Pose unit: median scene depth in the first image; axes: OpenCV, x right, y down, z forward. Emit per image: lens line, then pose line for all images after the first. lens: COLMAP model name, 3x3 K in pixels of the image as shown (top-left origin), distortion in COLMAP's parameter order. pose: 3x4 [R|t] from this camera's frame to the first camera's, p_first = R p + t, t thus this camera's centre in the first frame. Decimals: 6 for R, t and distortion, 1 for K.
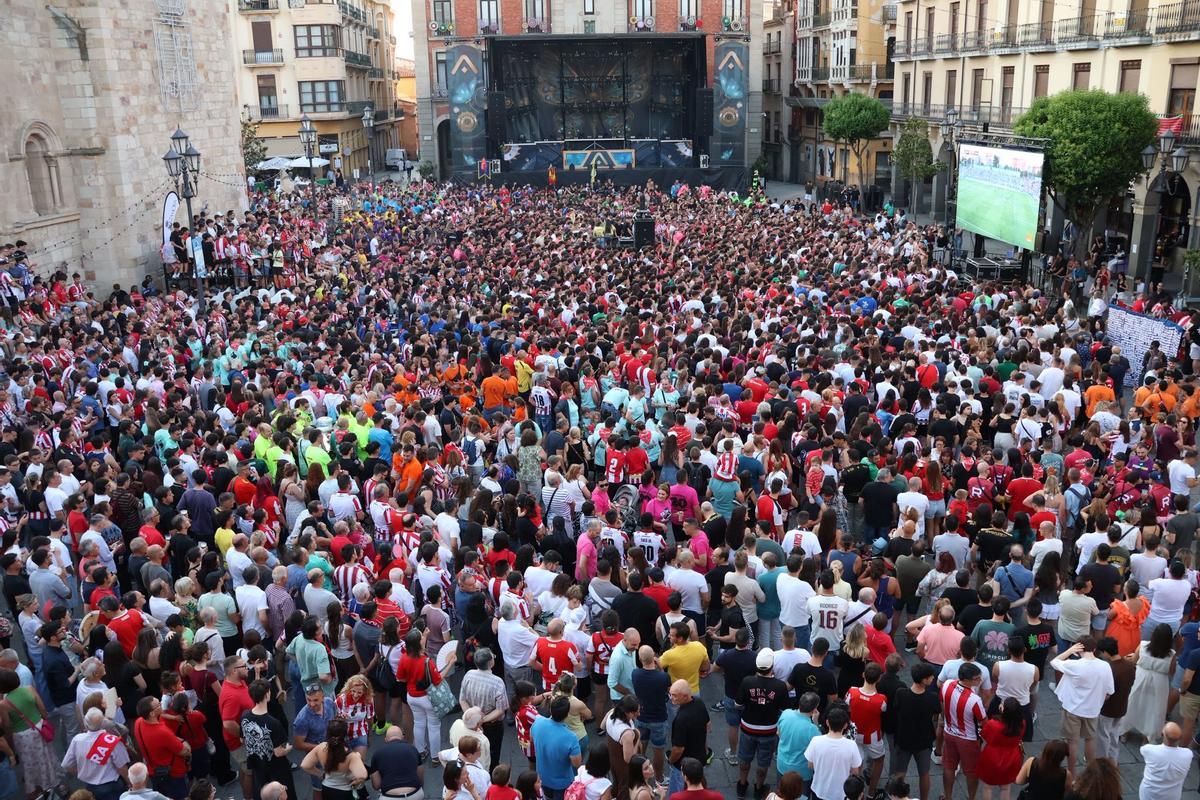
lens RADIAL K [[1039.3, 0, 600.0], [0, 1039.3, 400.0], [0, 0, 1]] dist [-0.156145, 0.165492]
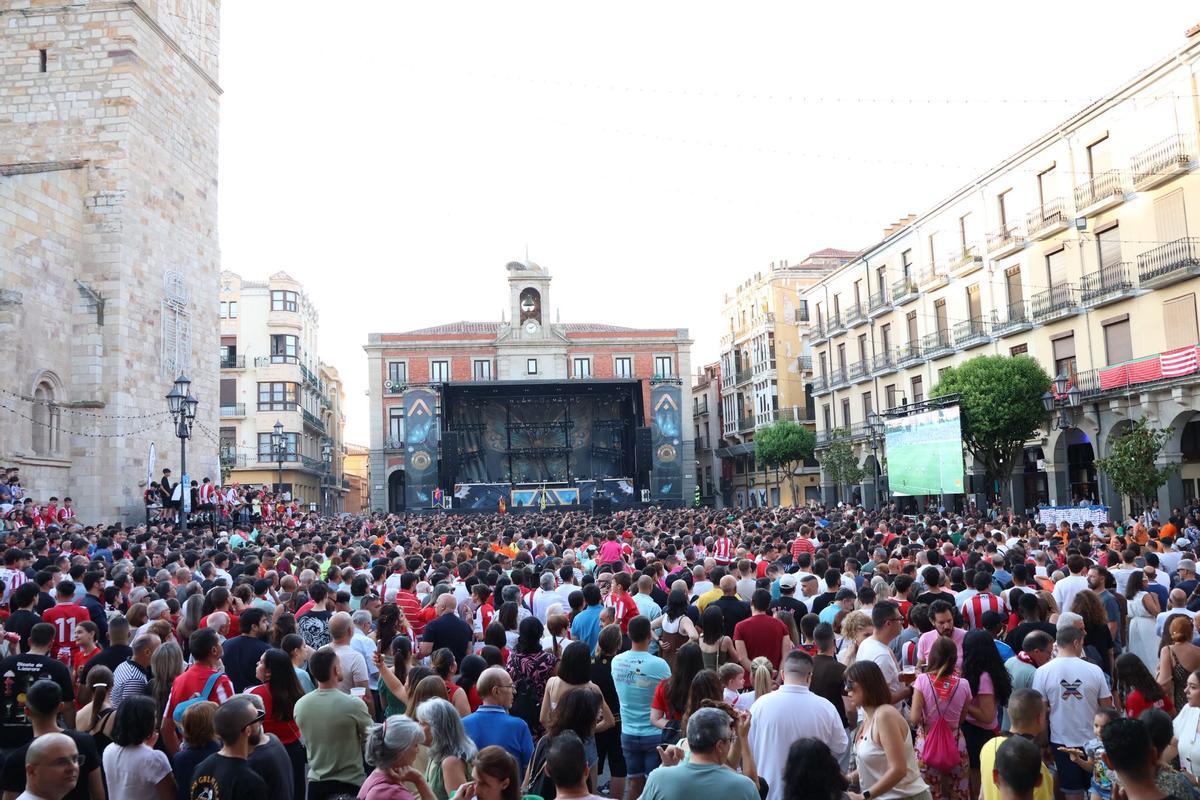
lens RADIAL K [[1039.3, 0, 600.0], [0, 1039.3, 400.0], [0, 0, 1]] dist [-0.156145, 0.165492]
pose [[0.997199, -0.010583, 0.074039, -0.023804], [0.039133, 0.917446, -0.395931, 0.100910], [-0.063736, 0.397719, 0.915291, -0.010953]]
